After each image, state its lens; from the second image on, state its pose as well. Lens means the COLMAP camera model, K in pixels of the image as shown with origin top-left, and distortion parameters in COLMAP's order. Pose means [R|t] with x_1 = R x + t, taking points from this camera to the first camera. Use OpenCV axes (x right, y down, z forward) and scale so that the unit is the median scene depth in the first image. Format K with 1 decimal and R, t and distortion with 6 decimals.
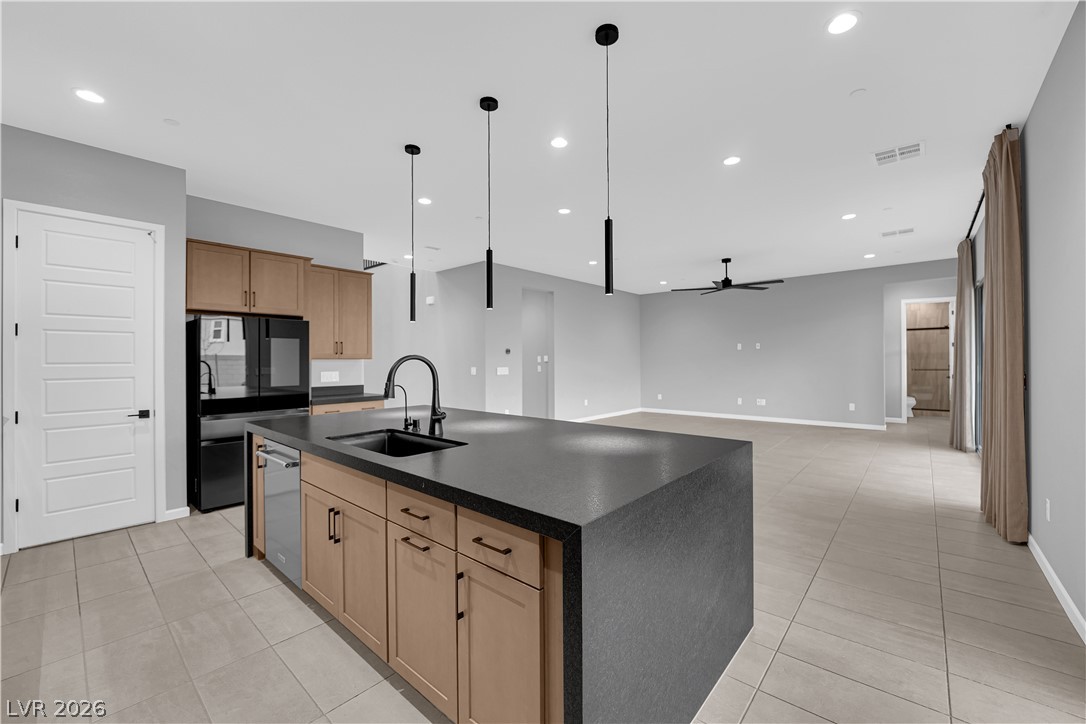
lens RADIAL K [[433.4, 0, 545.6], [0, 433.4, 358.0], [0, 0, 1]] dist [-0.014745, -0.000219]
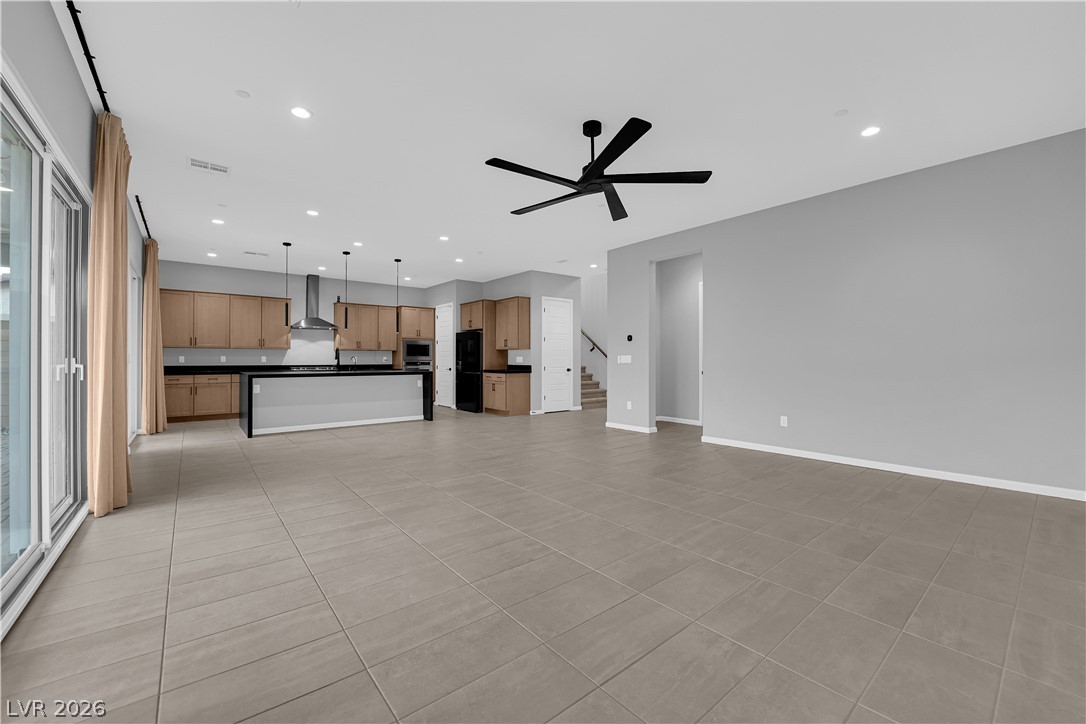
lens RADIAL K [[433.4, 0, 545.6], [0, 433.4, 358.0], [0, 0, 1]] dist [-0.014745, -0.000219]
pose [[-0.160462, 0.001462, -0.987041, 0.767357], [0.007397, 0.999973, 0.000279, 0.023324], [0.987014, -0.007256, -0.160469, 0.878071]]
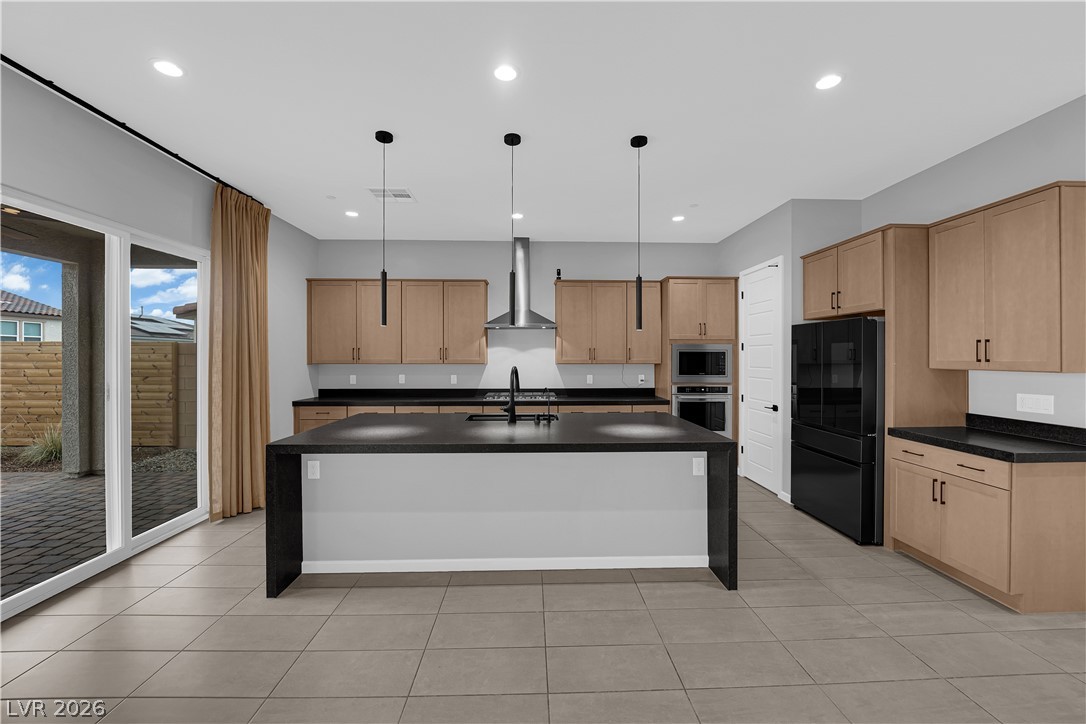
lens RADIAL K [[433.4, 0, 545.6], [0, 433.4, 358.0], [0, 0, 1]] dist [-0.014745, -0.000219]
pose [[-0.729812, 0.007688, -0.683604, 0.186079], [0.008462, 0.999962, 0.002212, -0.012256], [0.683595, -0.004170, -0.729850, 0.616308]]
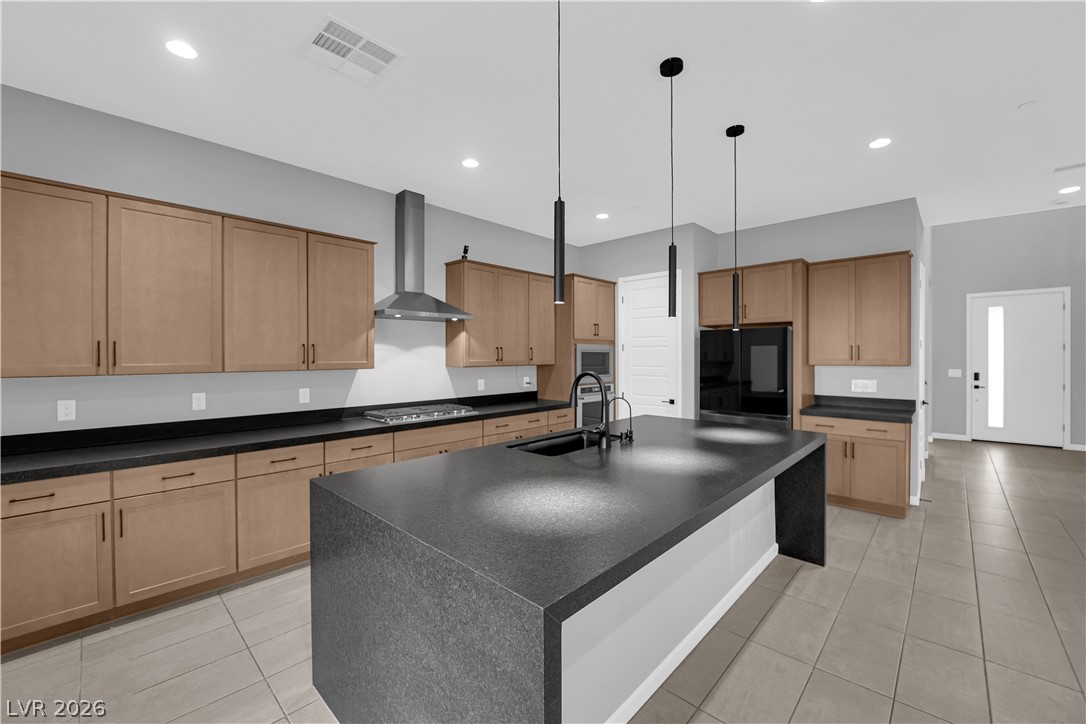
lens RADIAL K [[433.4, 0, 545.6], [0, 433.4, 358.0], [0, 0, 1]] dist [-0.014745, -0.000219]
pose [[-0.040459, 0.011290, -0.999117, 0.231614], [0.009233, 0.999898, 0.010925, -0.016865], [0.999139, -0.008783, -0.040559, 0.265149]]
